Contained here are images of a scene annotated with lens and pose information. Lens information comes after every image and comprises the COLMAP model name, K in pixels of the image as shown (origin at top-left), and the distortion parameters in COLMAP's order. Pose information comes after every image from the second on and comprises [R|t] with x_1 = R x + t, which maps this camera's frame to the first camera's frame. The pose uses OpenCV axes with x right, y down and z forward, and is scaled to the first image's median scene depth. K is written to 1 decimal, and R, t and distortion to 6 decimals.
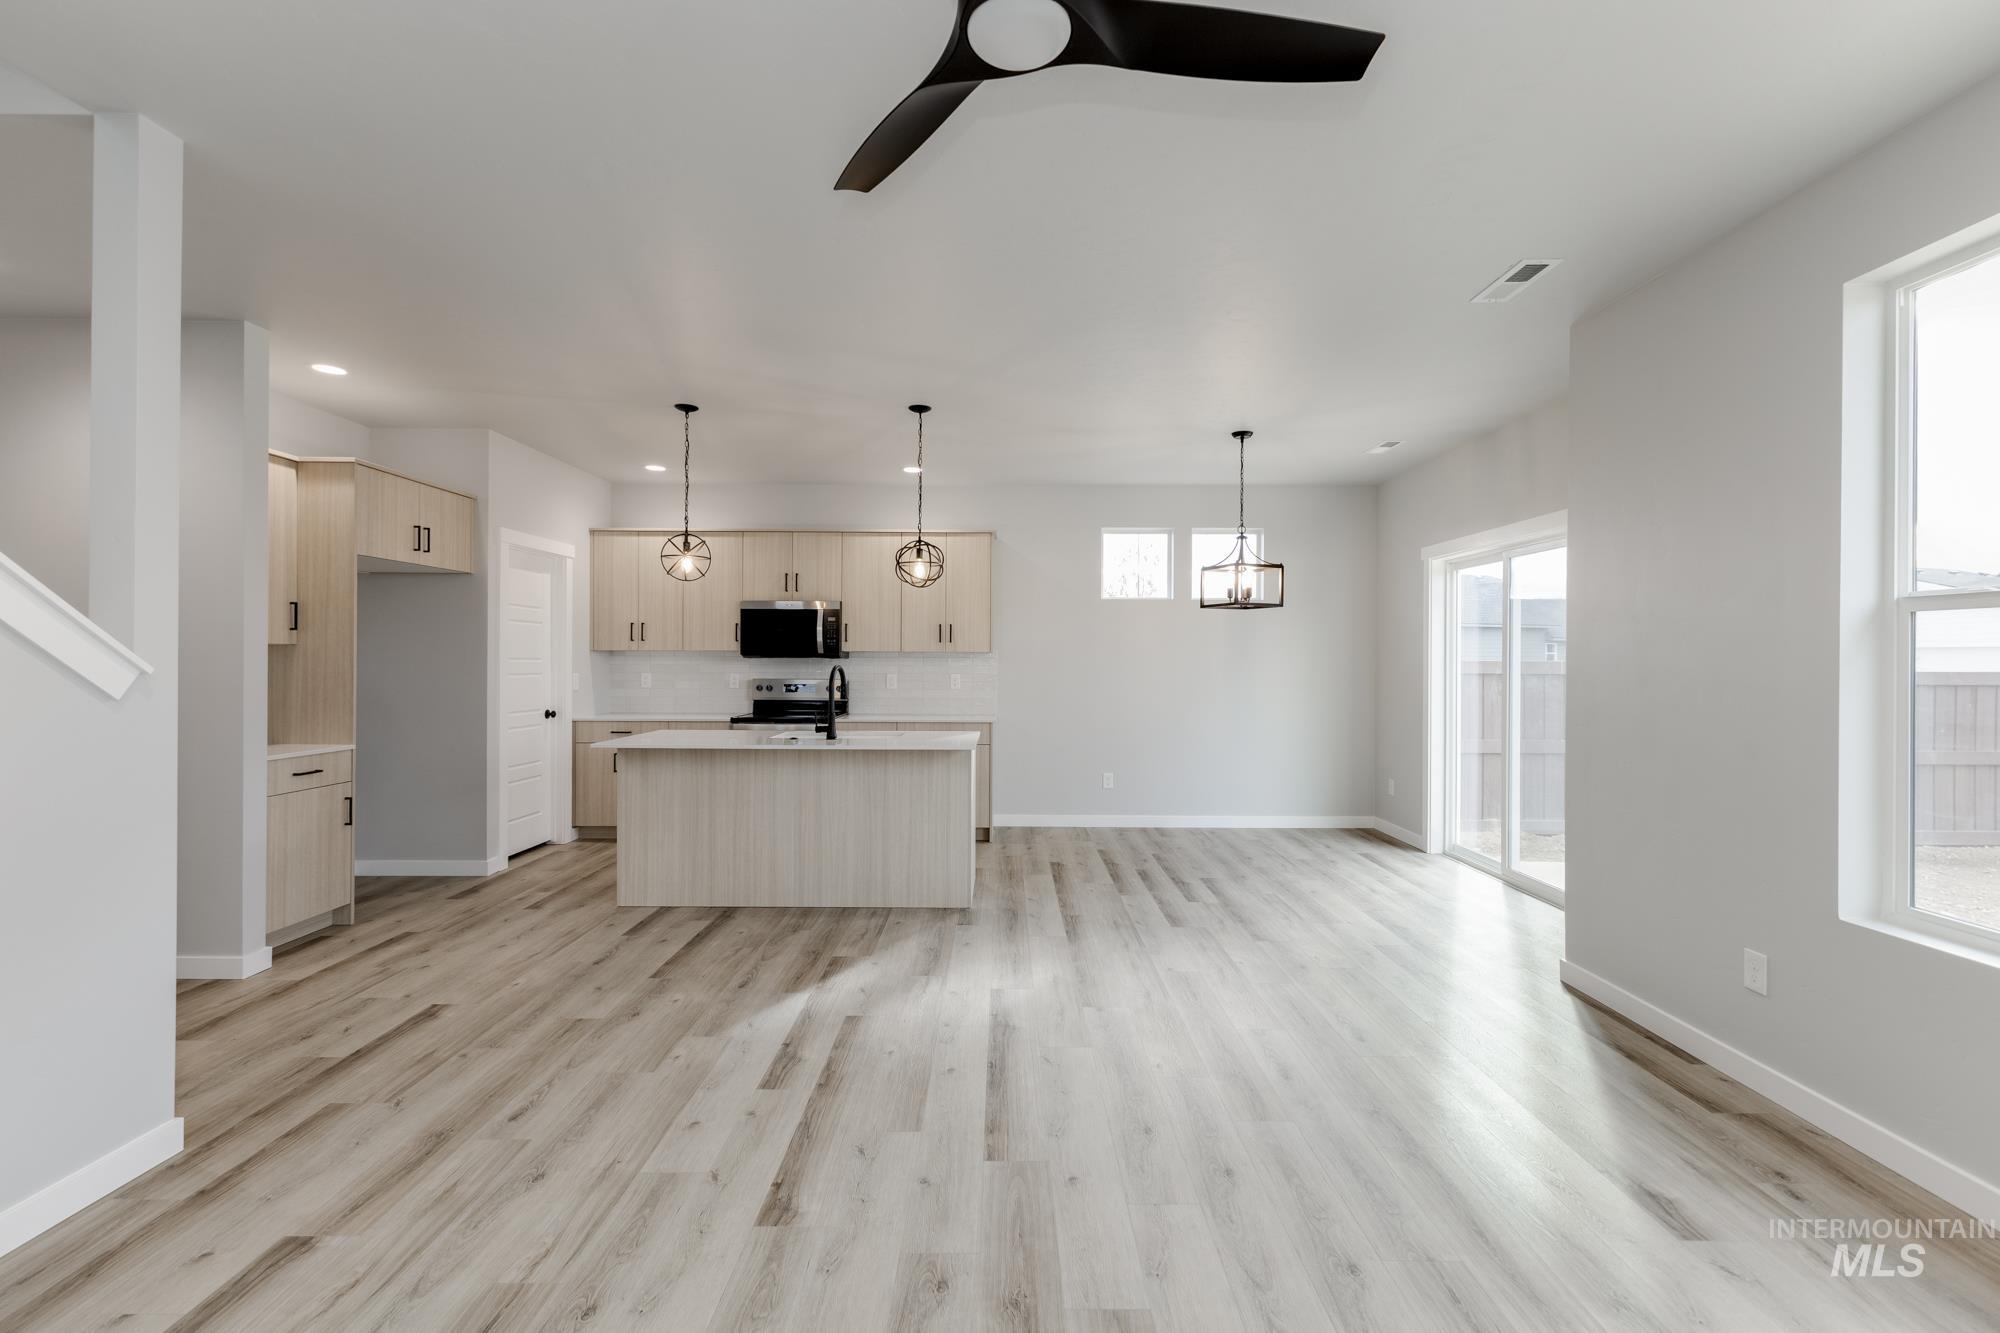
lens RADIAL K [[865.5, 0, 1003.7], [0, 865.5, 659.6], [0, 0, 1]] dist [0.002787, 0.000003]
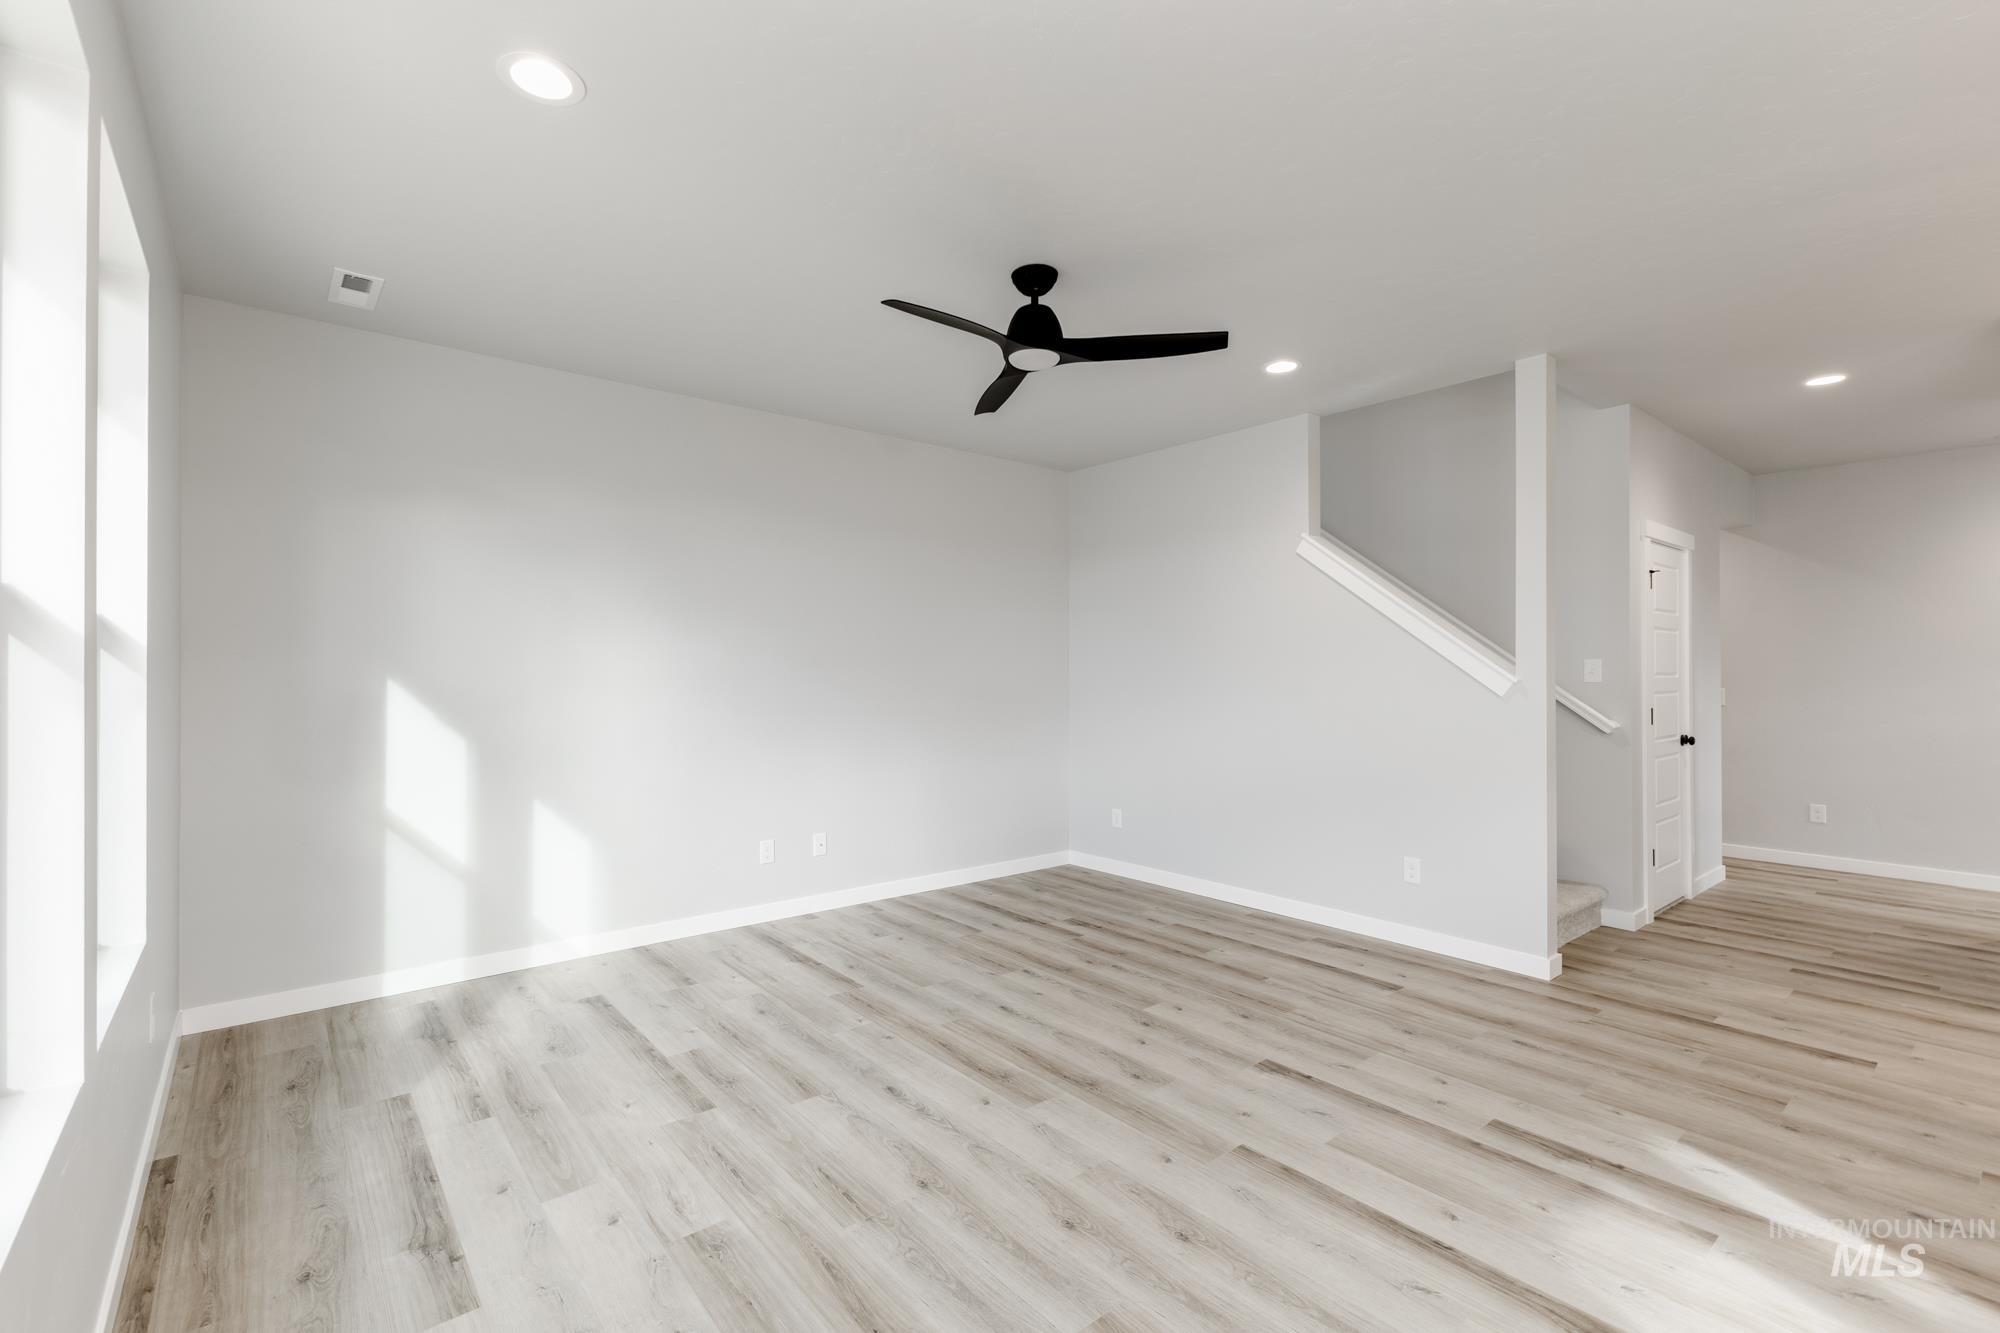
lens RADIAL K [[865.5, 0, 1001.0], [0, 865.5, 667.8], [0, 0, 1]] dist [0.002787, 0.000003]
pose [[-0.757153, -0.004178, -0.653224, 0.820068], [-0.002451, 0.999991, -0.003555, -0.004077], [0.653233, -0.001091, -0.757156, 1.466003]]
